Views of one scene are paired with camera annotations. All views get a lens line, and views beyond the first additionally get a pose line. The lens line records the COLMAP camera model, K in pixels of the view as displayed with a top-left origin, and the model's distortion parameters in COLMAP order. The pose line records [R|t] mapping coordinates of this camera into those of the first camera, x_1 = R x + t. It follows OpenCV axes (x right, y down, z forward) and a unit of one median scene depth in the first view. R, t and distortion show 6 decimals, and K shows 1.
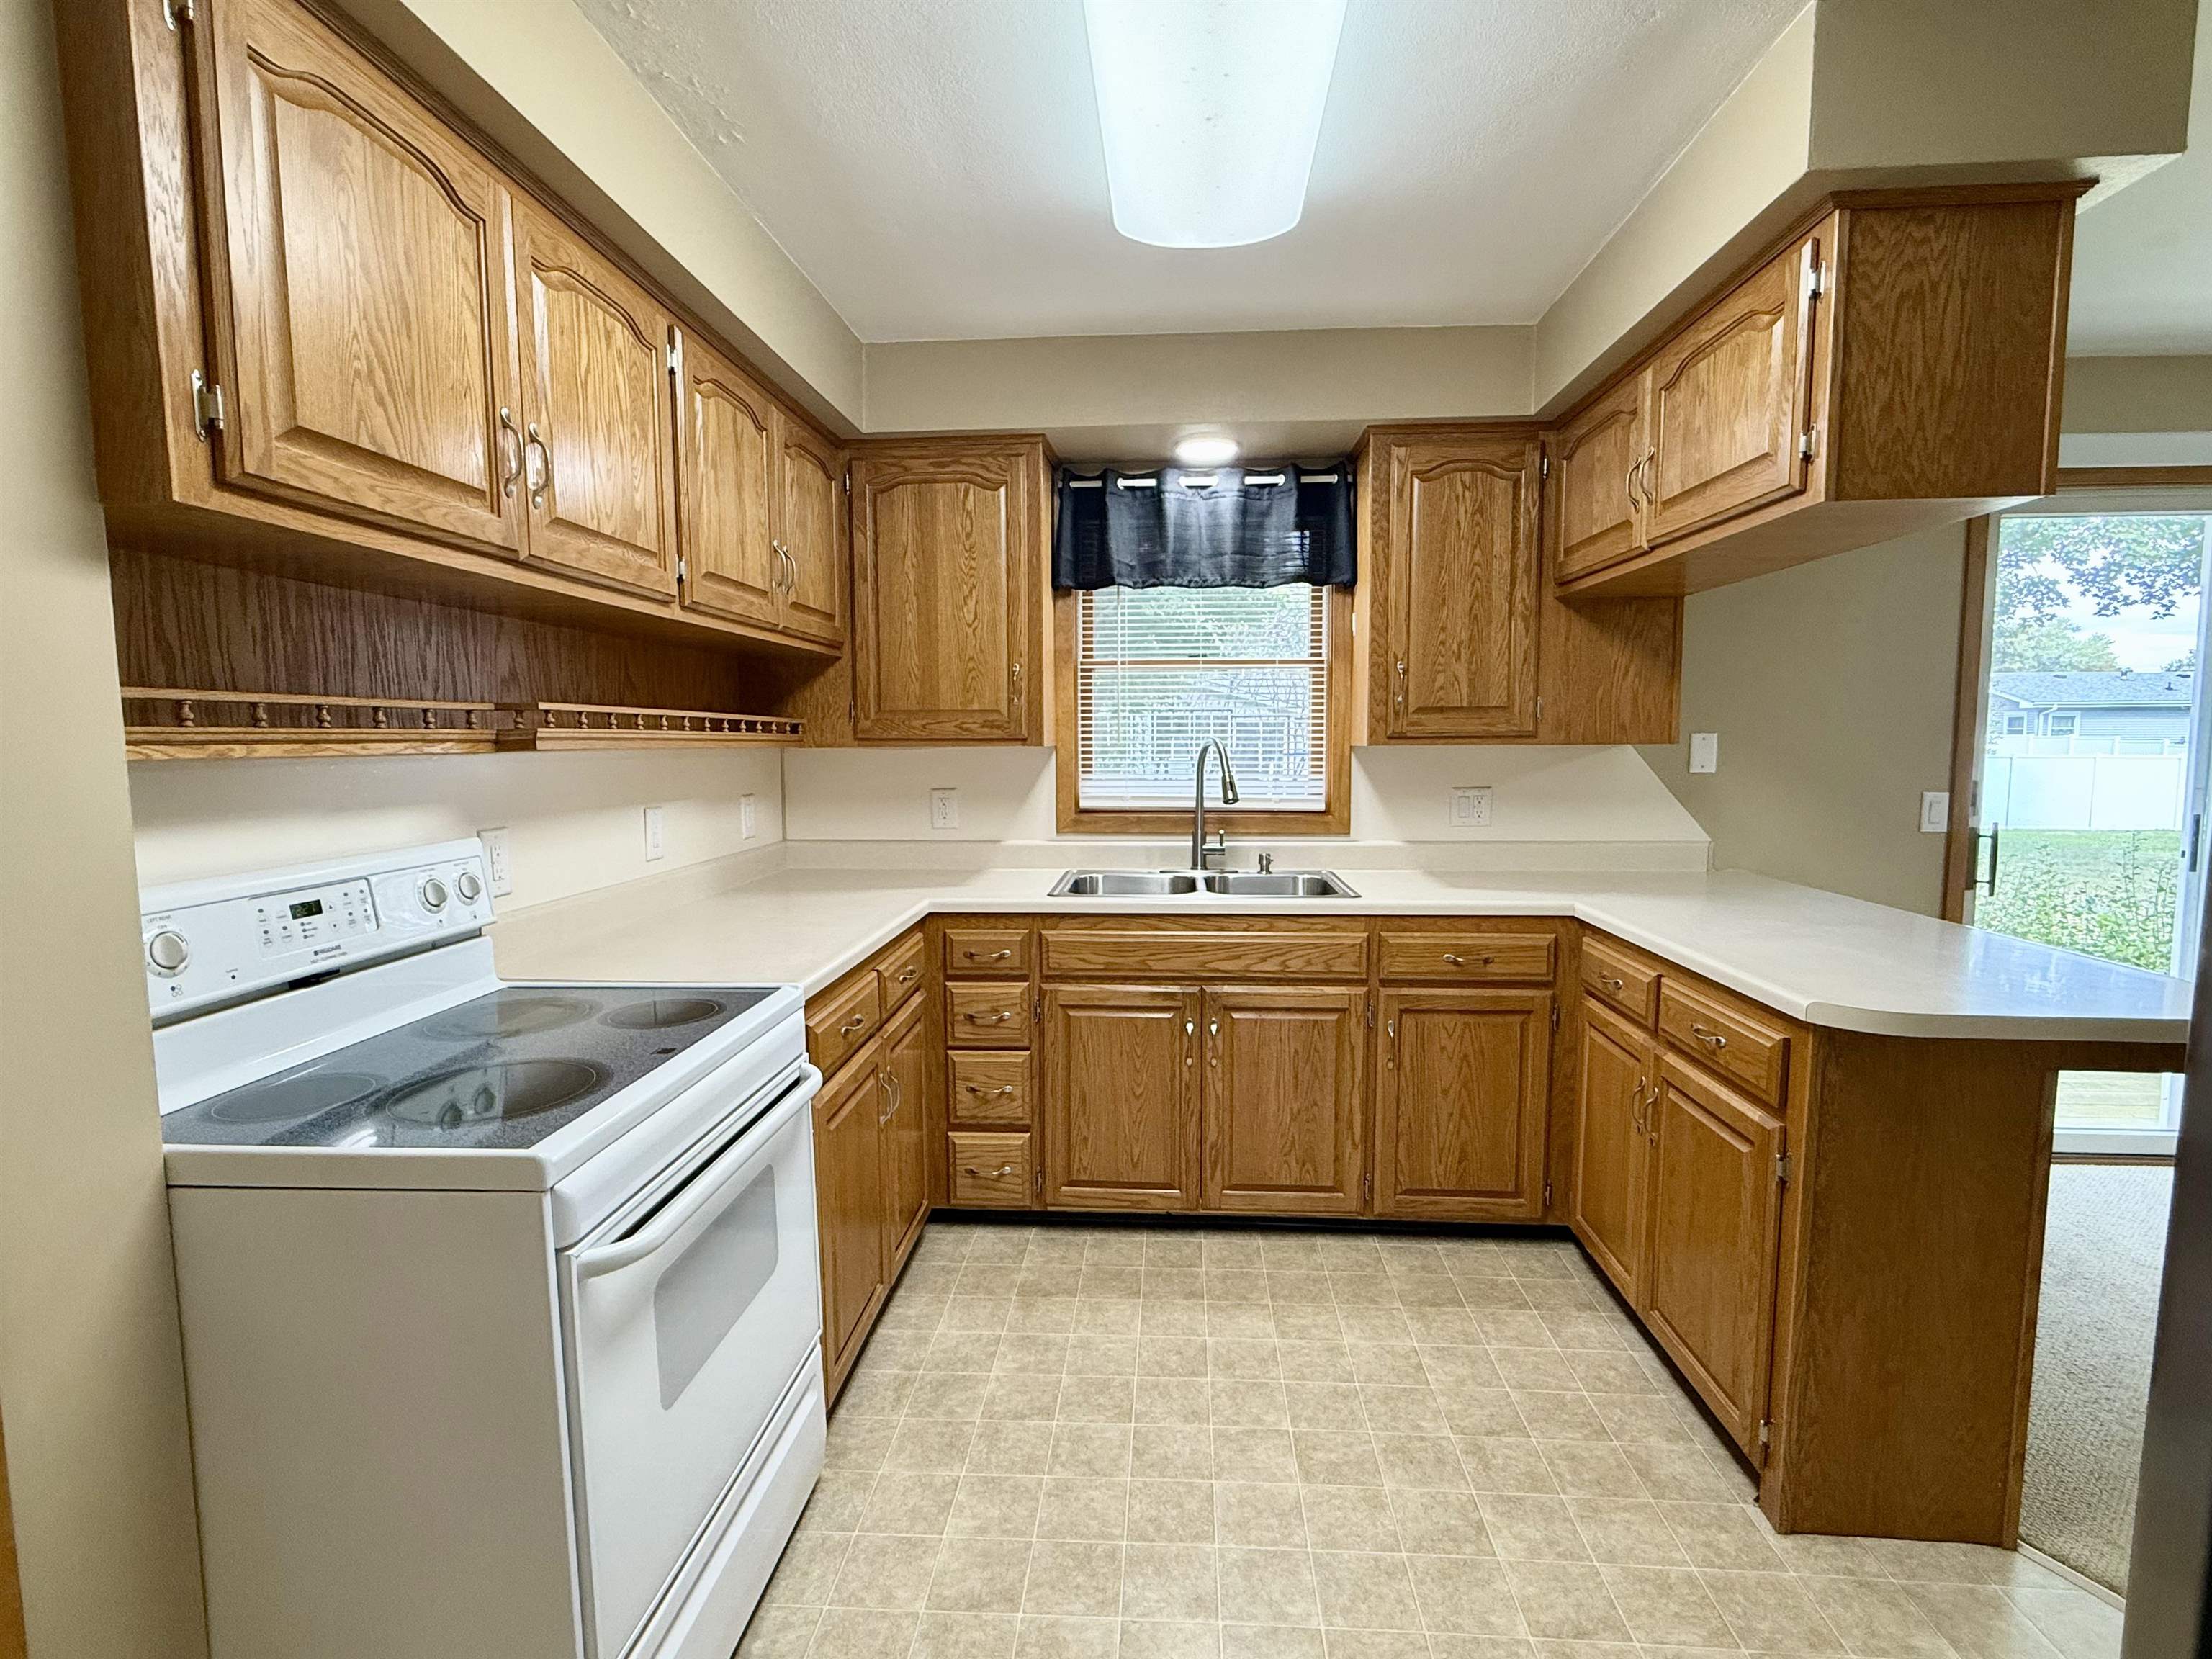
lens RADIAL K [[1041.8, 0, 1104.4], [0, 1041.8, 833.6], [0, 0, 1]] dist [-0.000557, -0.000387]
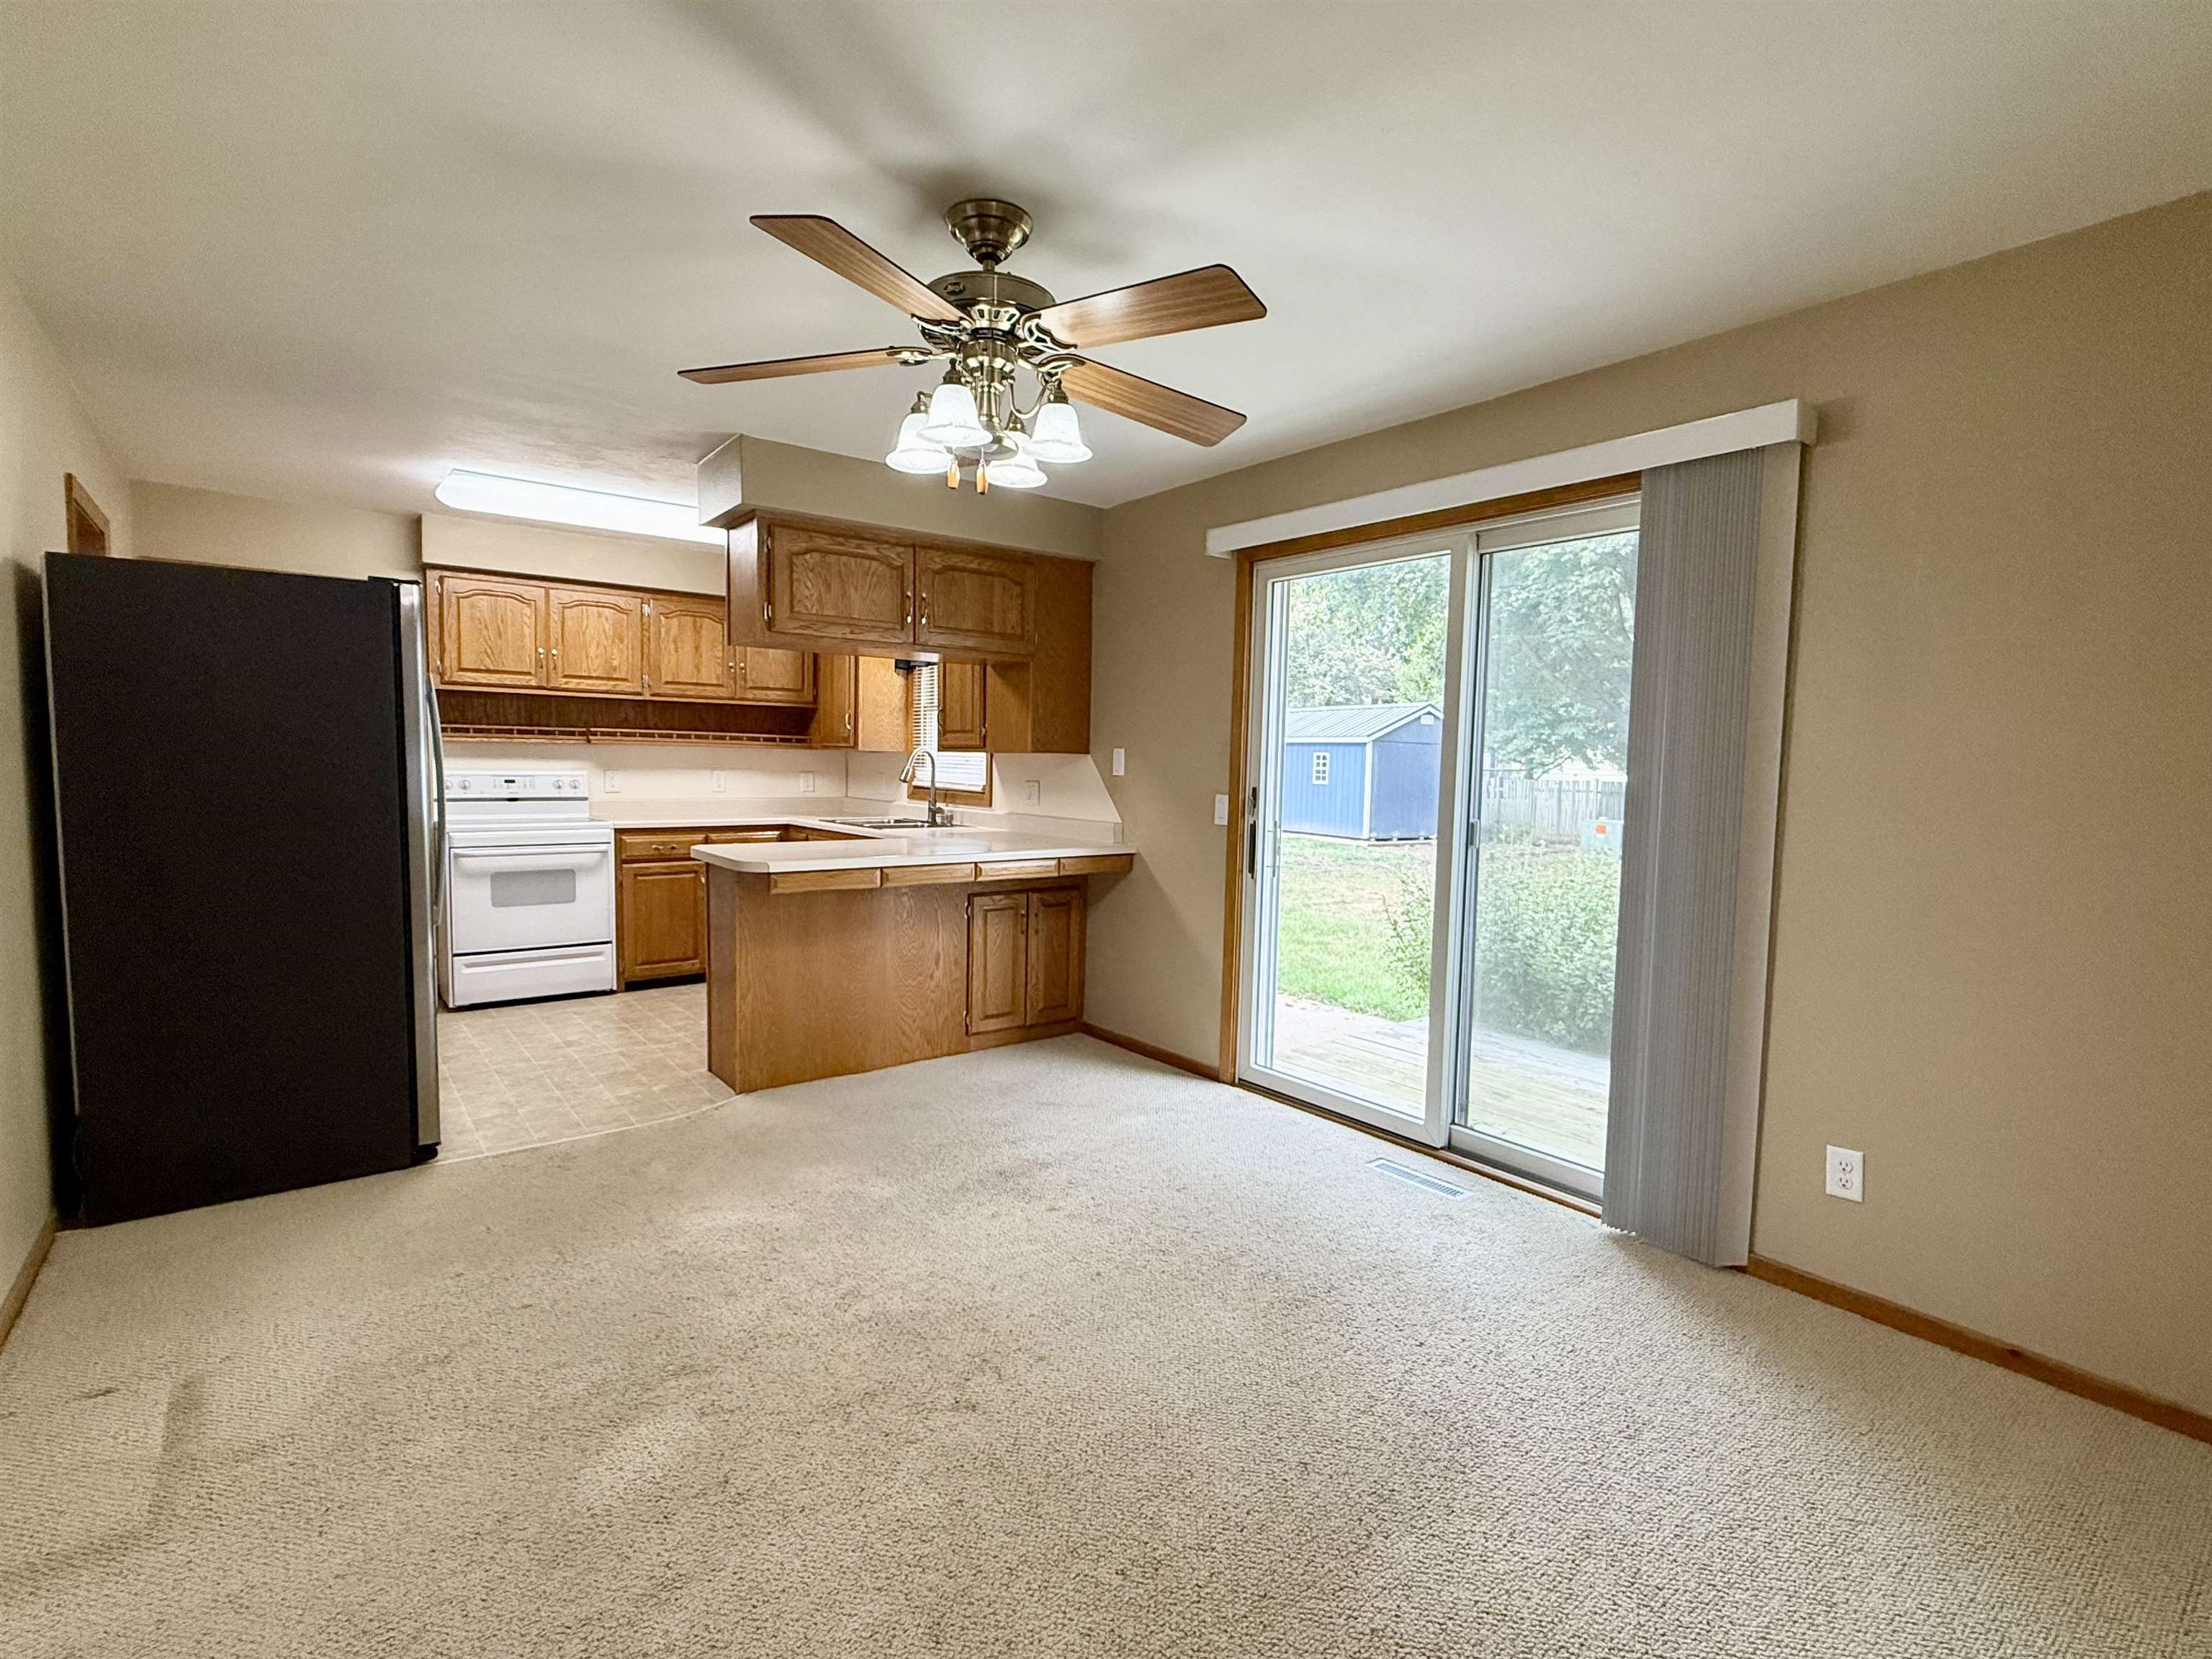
lens RADIAL K [[1041.8, 0, 1113.1], [0, 1041.8, 831.4], [0, 0, 1]] dist [-0.000557, -0.000387]
pose [[0.676846, 0.070185, -0.732771, 2.913787], [-0.093890, 0.995545, 0.008629, 0.013060], [0.730113, 0.062959, 0.680420, 0.006363]]
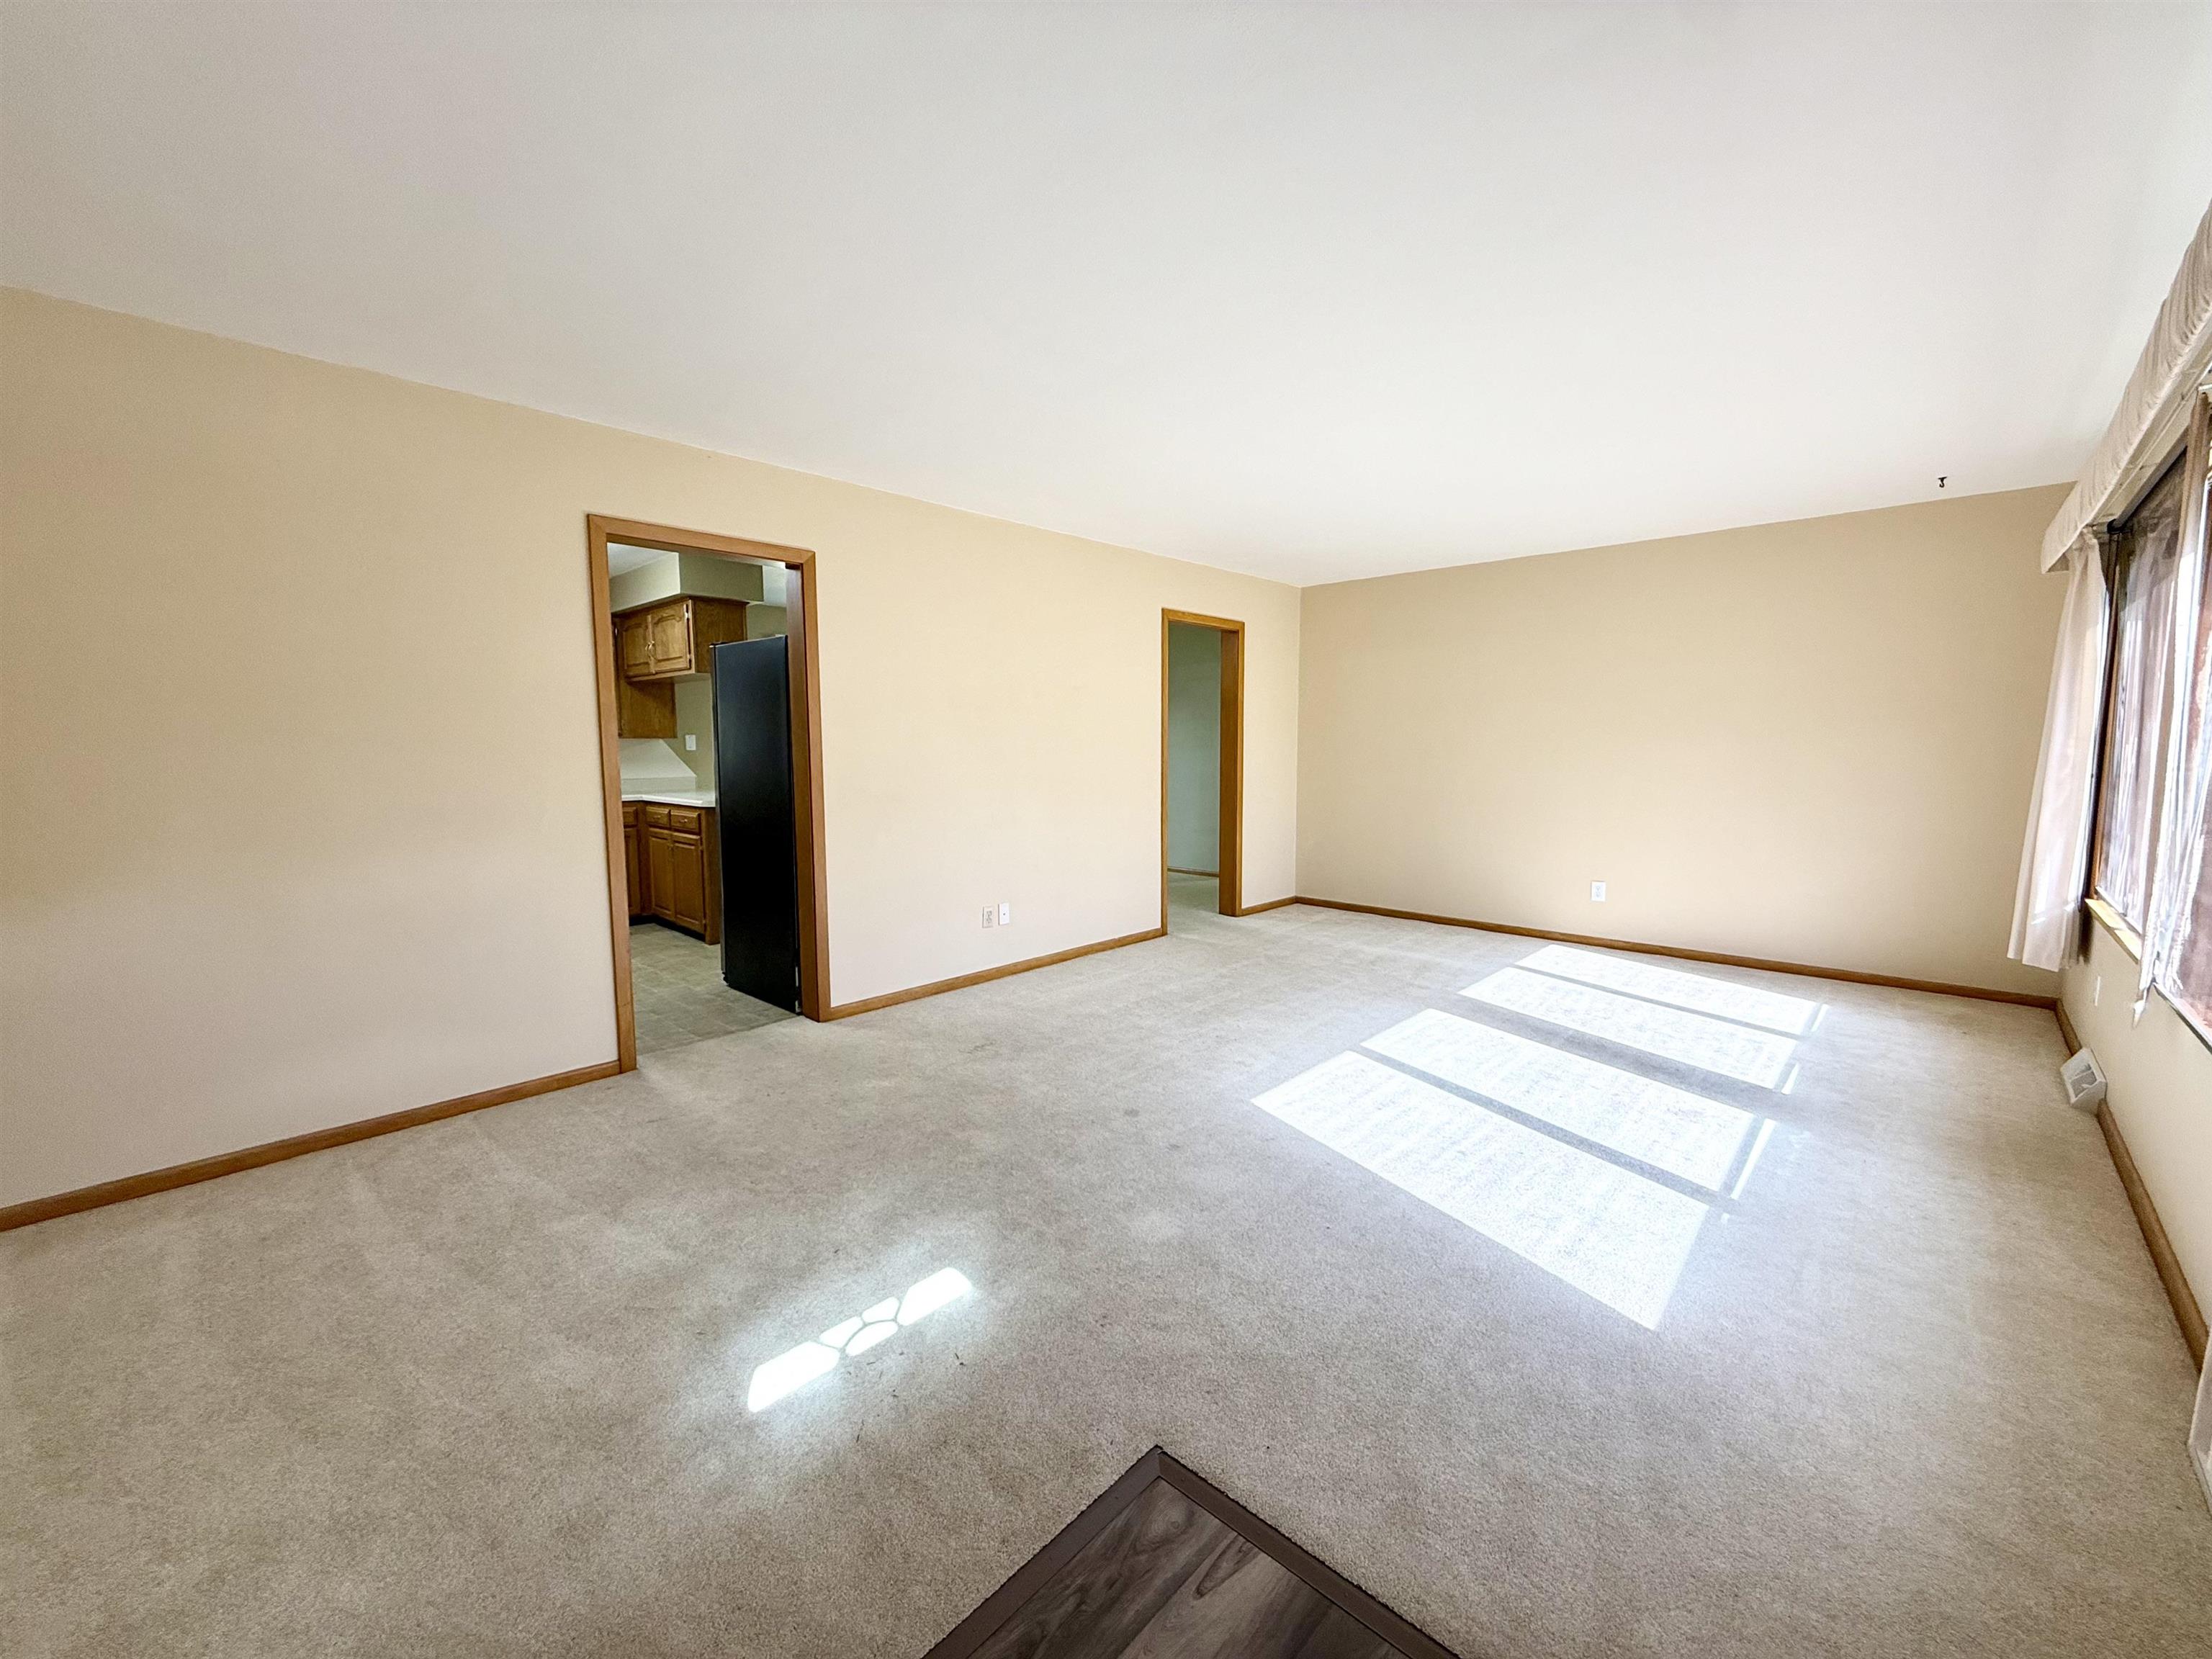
lens RADIAL K [[884.8, 0, 1103.0], [0, 884.8, 826.8], [0, 0, 1]] dist [-0.000126, 0.000044]
pose [[0.632988, -0.069424, 0.771042, -0.856184], [0.070920, 0.996983, 0.031545, 0.237851], [-0.770906, 0.034715, 0.636002, -2.078282]]
